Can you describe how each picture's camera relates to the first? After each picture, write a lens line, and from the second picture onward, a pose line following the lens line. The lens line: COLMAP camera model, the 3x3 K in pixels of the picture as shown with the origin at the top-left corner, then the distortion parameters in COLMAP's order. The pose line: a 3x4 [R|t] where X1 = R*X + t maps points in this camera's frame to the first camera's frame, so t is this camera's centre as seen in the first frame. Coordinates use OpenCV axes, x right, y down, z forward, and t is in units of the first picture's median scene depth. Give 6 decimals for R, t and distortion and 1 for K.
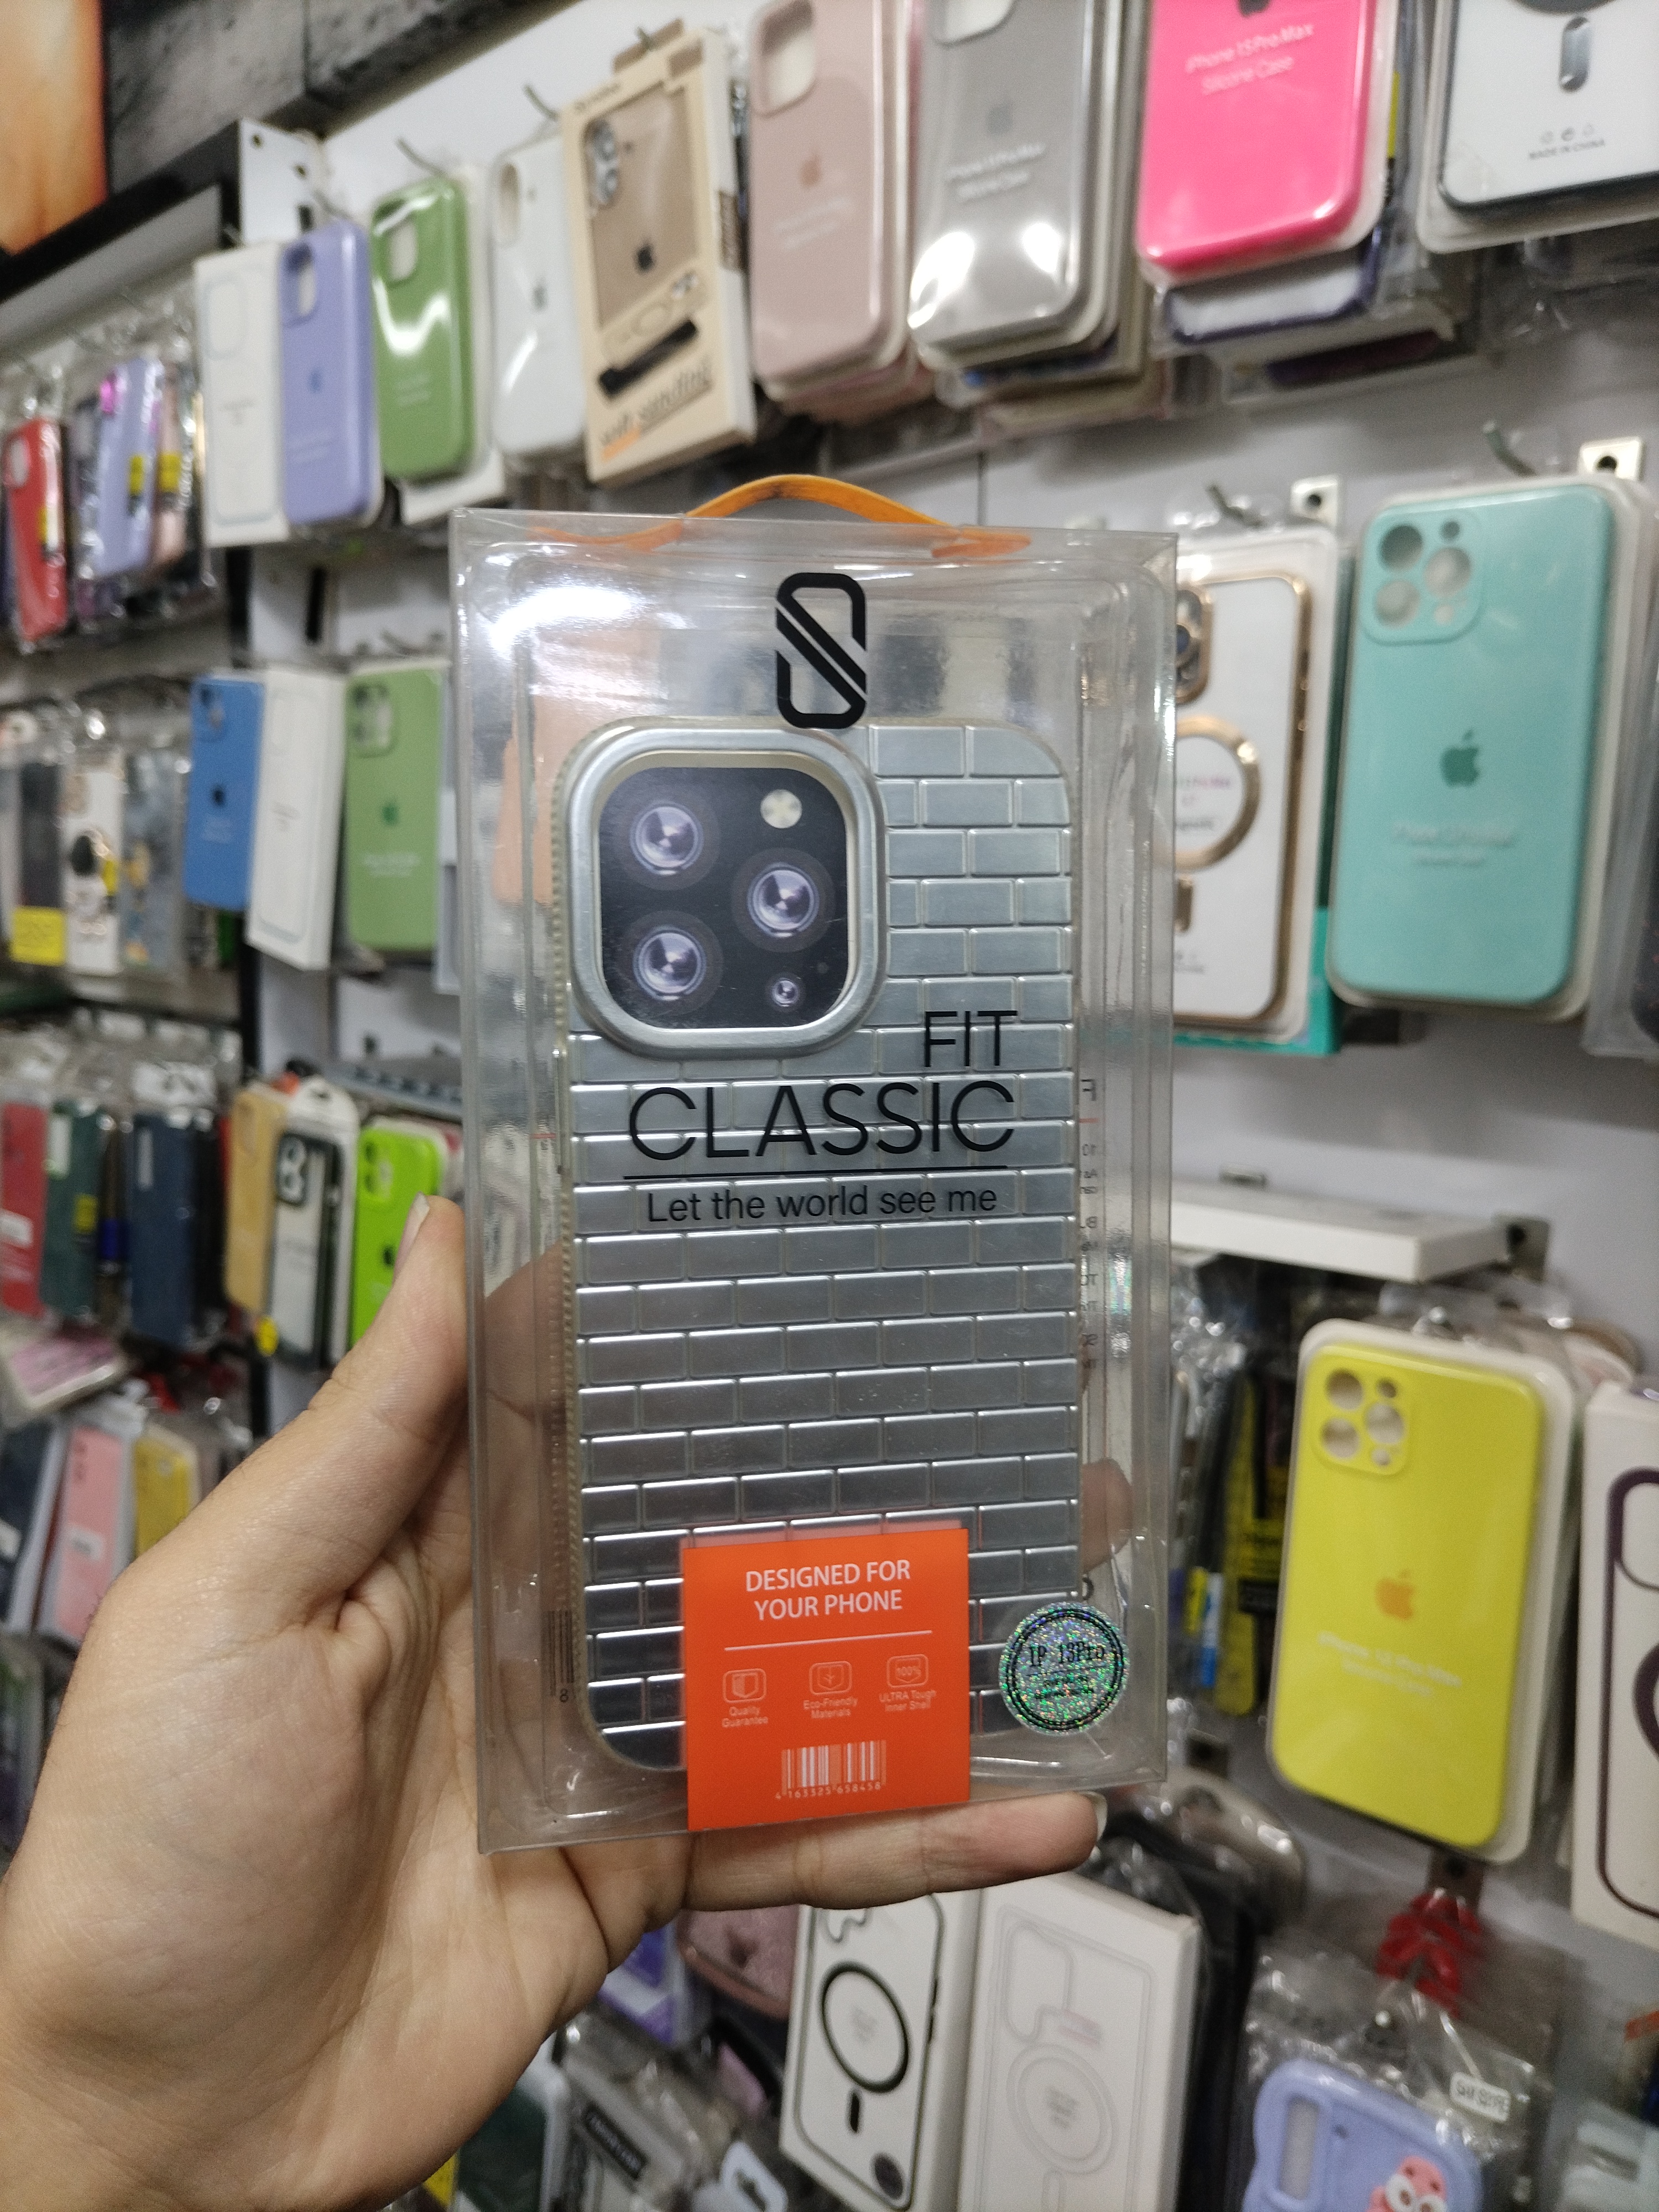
lens RADIAL K [[1656.6, 0, 829.7], [0, 1656.6, 1109.5], [0, 0, 1]] dist [-0.011740, -0.000198]
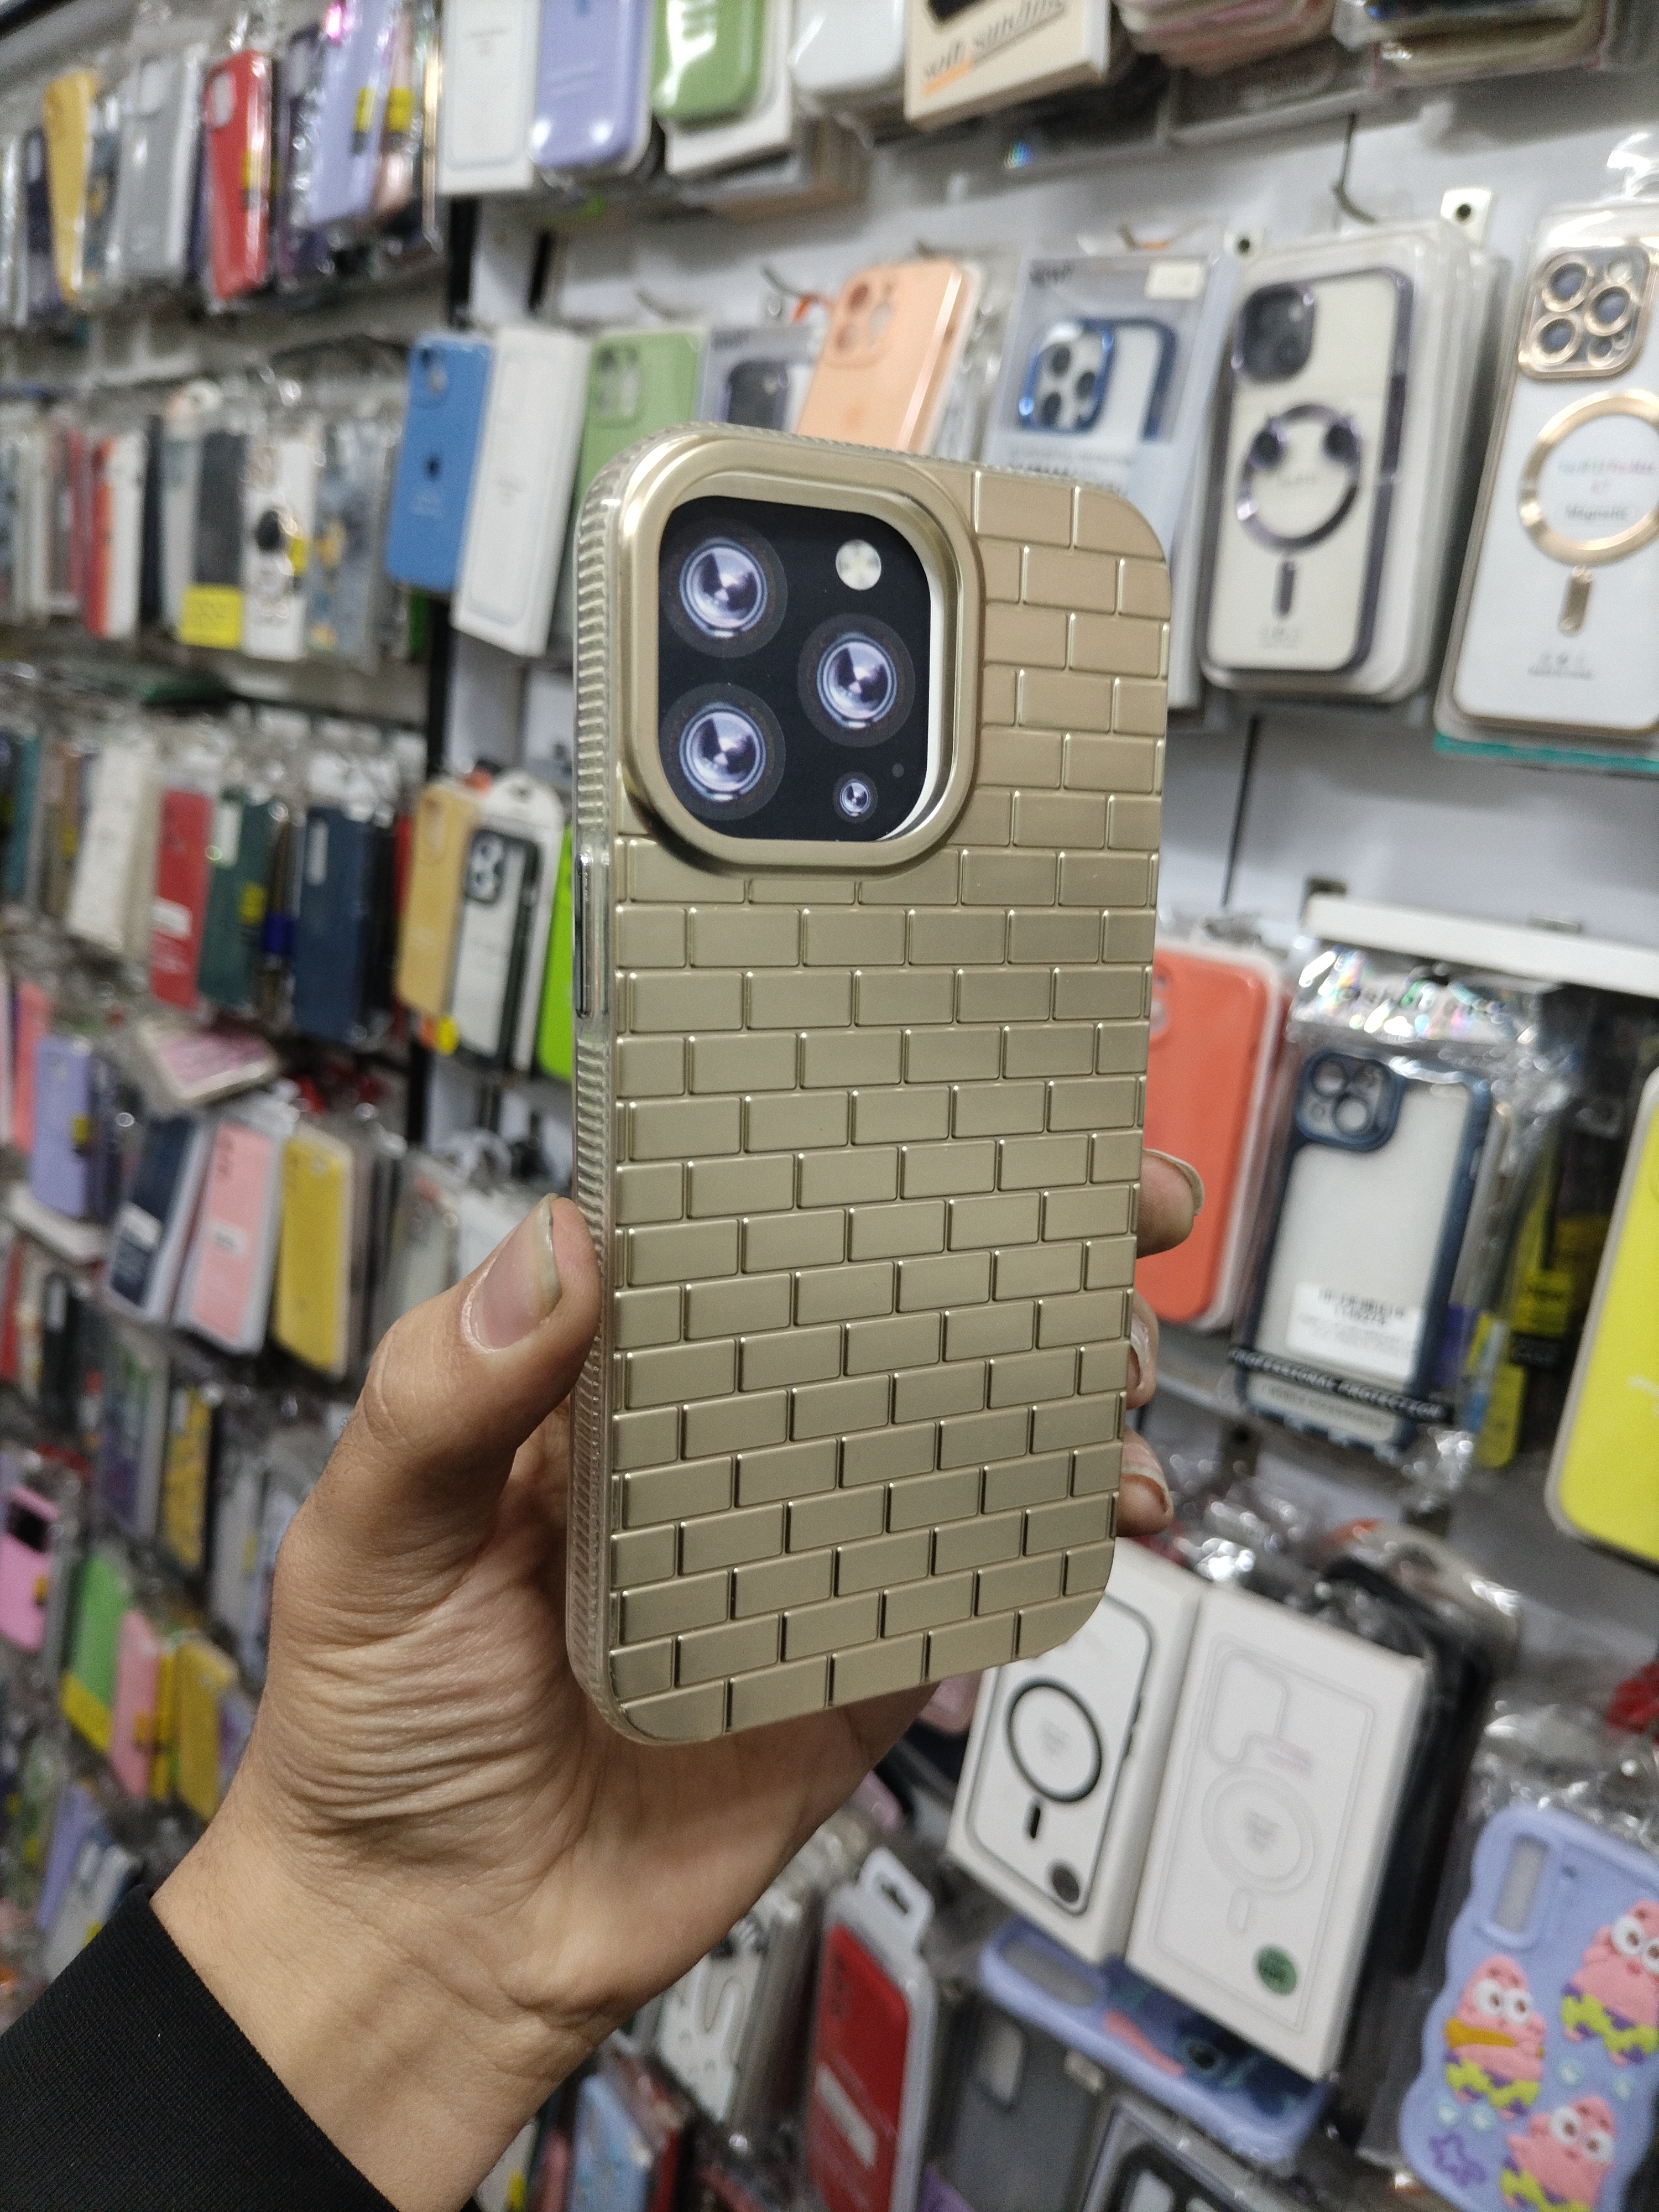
lens RADIAL K [[1667.0, 0, 829.5], [0, 1667.0, 1106.0], [0, 0, 1]] dist [-0.017899, 0.003846]
pose [[0.995323, 0.094038, -0.022108, -0.109481], [-0.091271, 0.990414, 0.103680, 0.068515], [0.031646, -0.101177, 0.994365, 0.025003]]
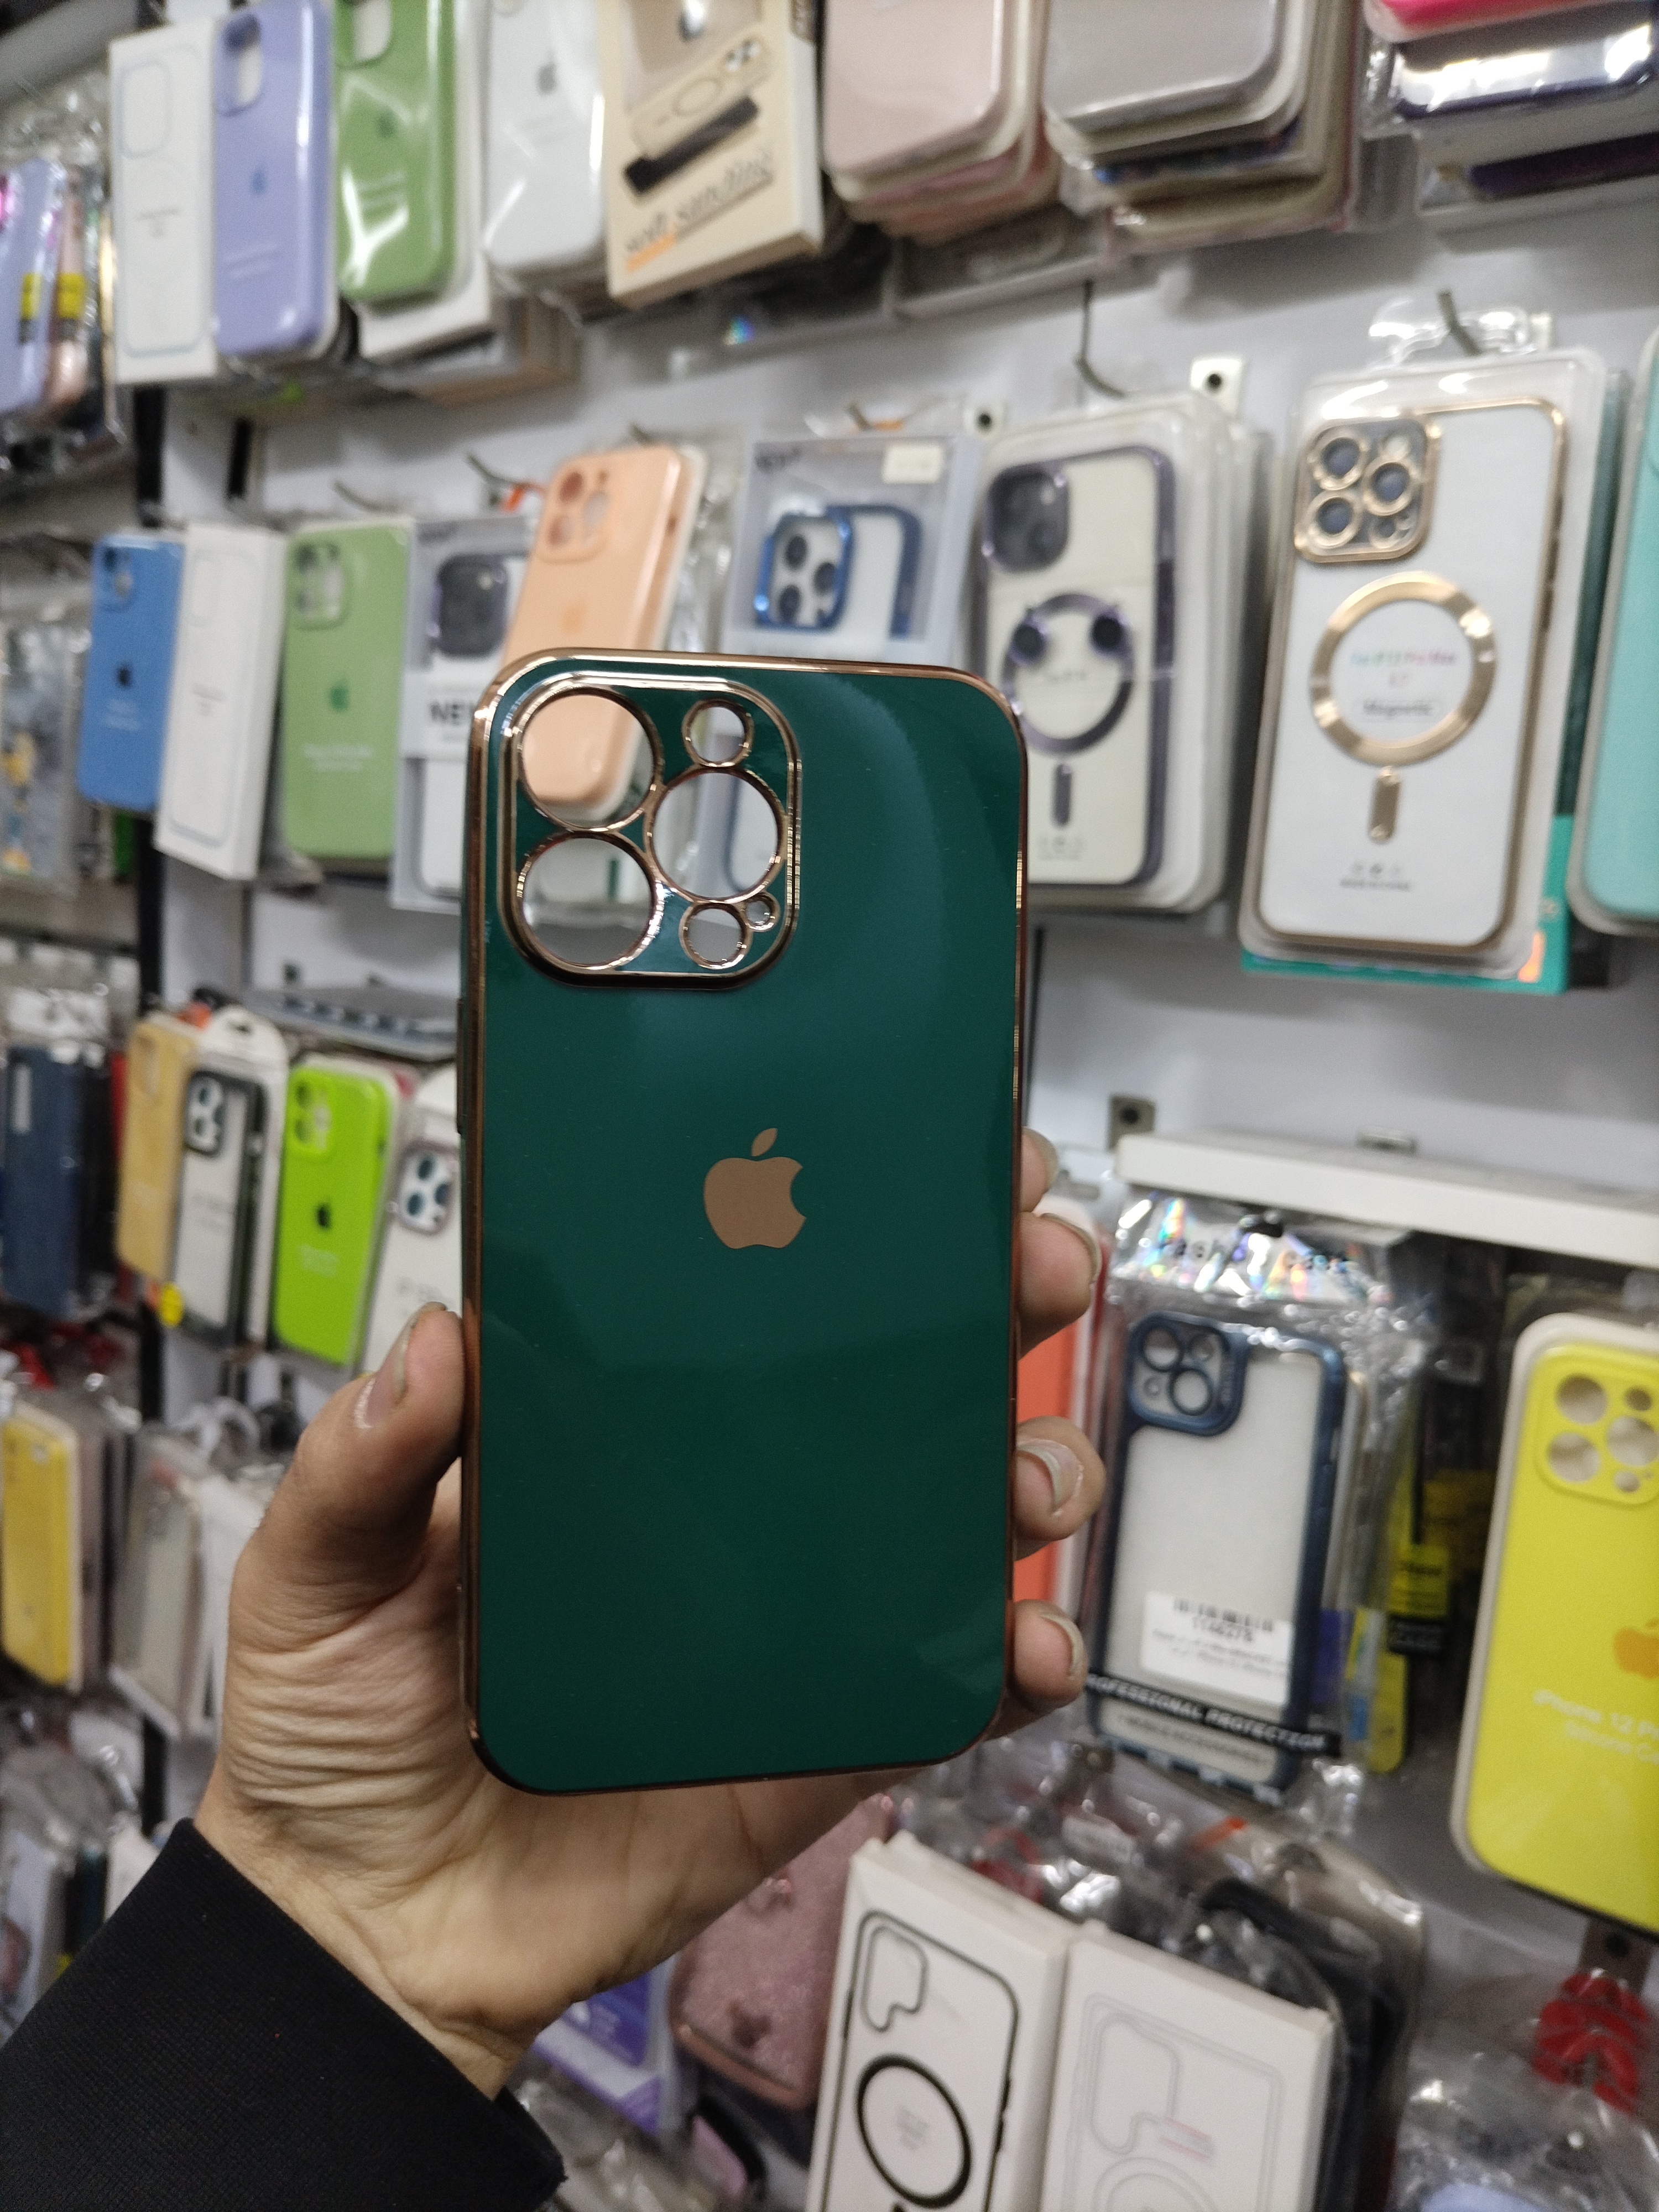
lens RADIAL K [[1662.9, 0, 827.2], [0, 1662.9, 1111.7], [0, 0, 1]] dist [-0.014719, -0.001683]
pose [[0.996445, 0.024053, 0.080741, -0.088375], [-0.025604, 0.999506, 0.018234, 0.013925], [-0.080263, -0.020236, 0.996568, 0.139555]]
